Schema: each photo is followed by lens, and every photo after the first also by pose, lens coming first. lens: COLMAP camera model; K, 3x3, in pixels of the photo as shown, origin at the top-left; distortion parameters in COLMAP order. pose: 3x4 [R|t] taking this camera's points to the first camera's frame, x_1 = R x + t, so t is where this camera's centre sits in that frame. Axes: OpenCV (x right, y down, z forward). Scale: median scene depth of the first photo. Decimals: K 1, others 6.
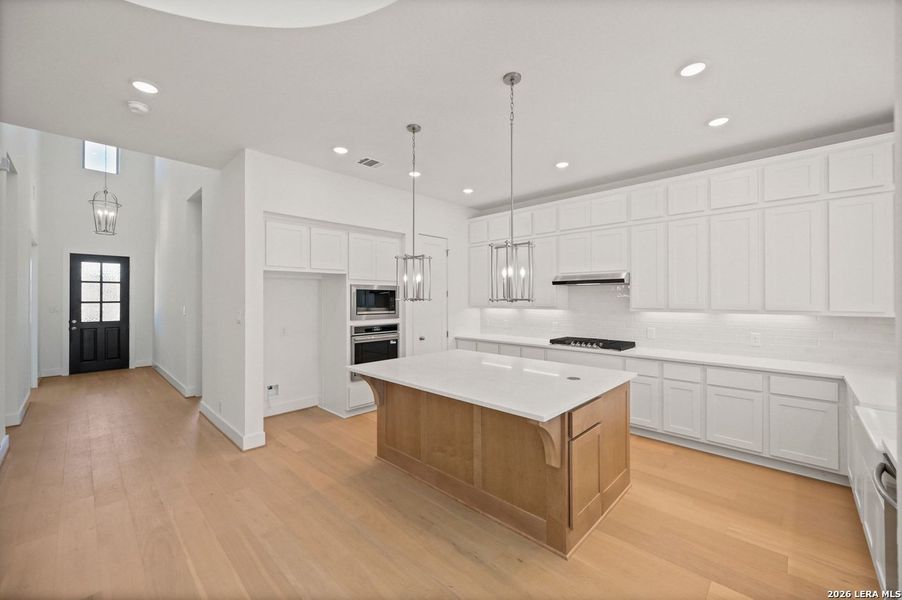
lens RADIAL K [[354.3, 0, 451.9], [0, 354.3, 298.4], [0, 0, 1]] dist [0.003030, -0.000291]
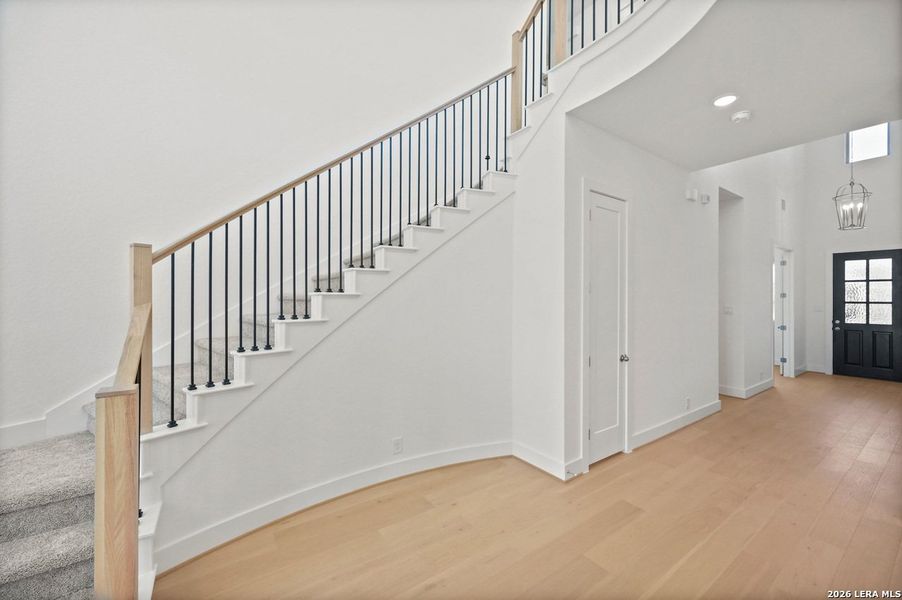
lens RADIAL K [[354.3, 0, 450.7], [0, 354.3, 299.1], [0, 0, 1]] dist [0.003030, -0.000291]
pose [[-0.210063, 0.000405, -0.977688, 0.163720], [-0.003966, 0.999991, 0.001266, 0.005545], [0.977680, 0.004143, -0.210059, 0.181100]]
